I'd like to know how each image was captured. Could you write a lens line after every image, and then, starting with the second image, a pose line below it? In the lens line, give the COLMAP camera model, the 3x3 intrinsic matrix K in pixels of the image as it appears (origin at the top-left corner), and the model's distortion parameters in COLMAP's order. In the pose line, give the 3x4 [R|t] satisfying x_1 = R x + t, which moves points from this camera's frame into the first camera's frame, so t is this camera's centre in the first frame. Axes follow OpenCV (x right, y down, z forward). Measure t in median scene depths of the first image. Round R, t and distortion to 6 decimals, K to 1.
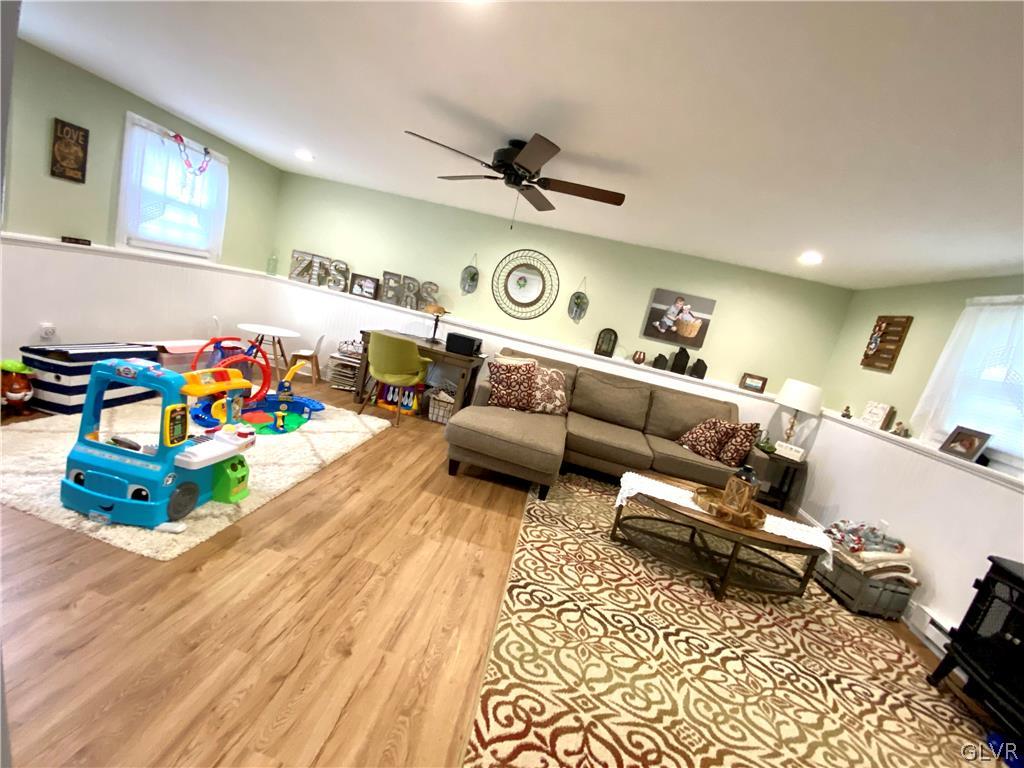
lens RADIAL K [[412.4, 0, 512.0], [0, 412.4, 384.0], [0, 0, 1]] dist [0.011610, -0.016537]
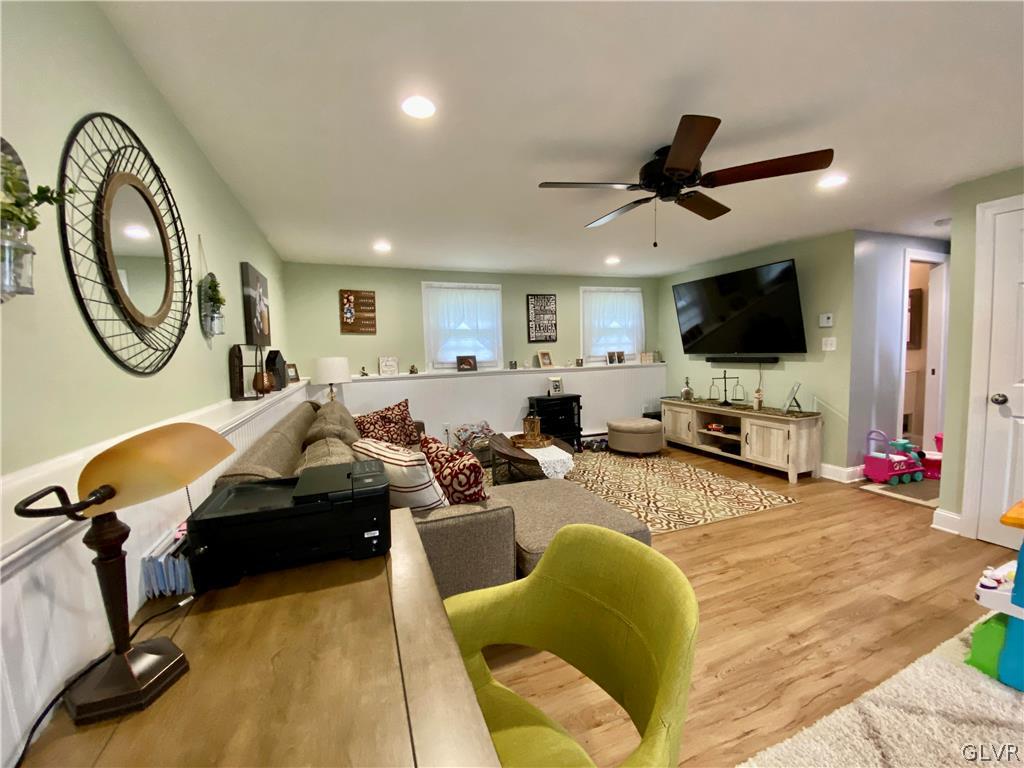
lens RADIAL K [[412.4, 0, 512.0], [0, 412.4, 384.0], [0, 0, 1]] dist [0.011610, -0.016537]
pose [[-0.479803, -0.272592, 0.833956, -0.590949], [0.075103, 0.934262, 0.348587, -0.398740], [-0.874156, 0.229886, -0.427789, 1.564471]]
